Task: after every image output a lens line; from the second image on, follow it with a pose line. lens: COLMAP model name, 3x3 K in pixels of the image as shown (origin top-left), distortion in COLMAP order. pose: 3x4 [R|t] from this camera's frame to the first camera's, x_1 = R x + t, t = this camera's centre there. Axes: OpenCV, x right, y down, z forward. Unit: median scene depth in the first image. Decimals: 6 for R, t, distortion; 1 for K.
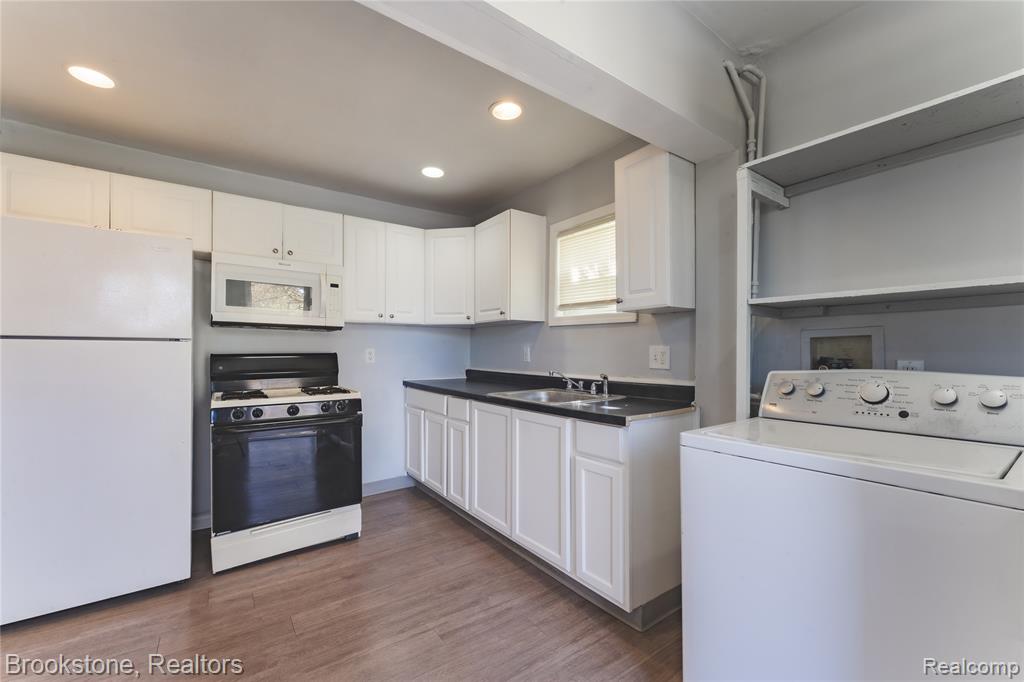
lens RADIAL K [[421.2, 0, 504.0], [0, 421.2, 346.9], [0, 0, 1]] dist [0.003464, -0.001006]
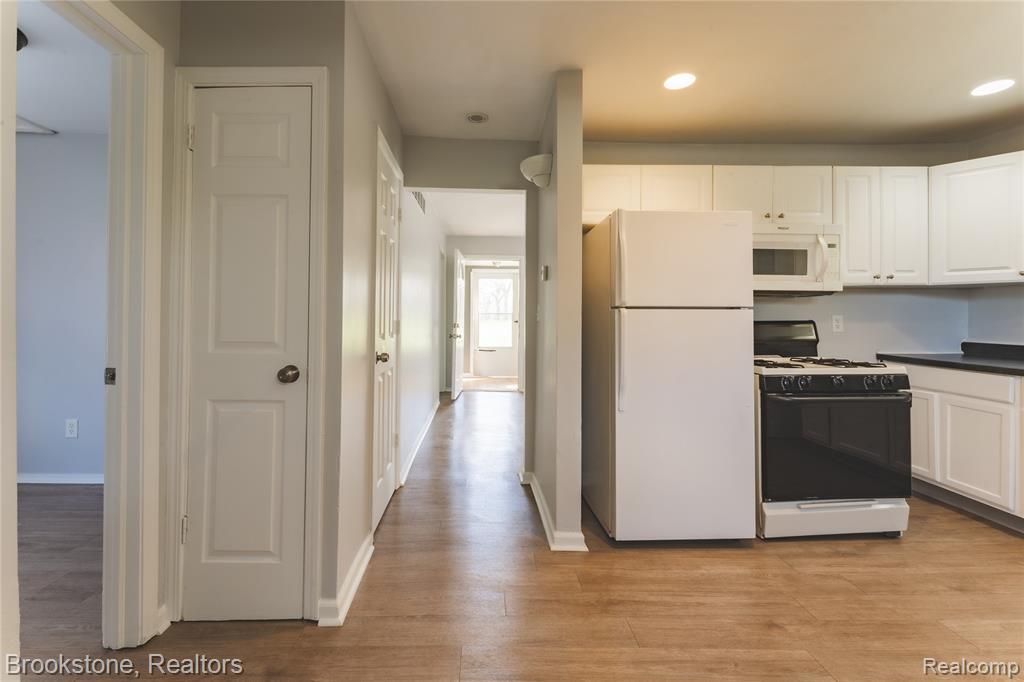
lens RADIAL K [[421.2, 0, 469.5], [0, 421.2, 314.3], [0, 0, 1]] dist [0.003464, -0.001006]
pose [[0.828462, -0.007374, -0.559997, -0.588226], [0.008184, 0.999966, -0.001060, -0.005229], [0.559985, -0.003705, 0.828494, -0.196159]]
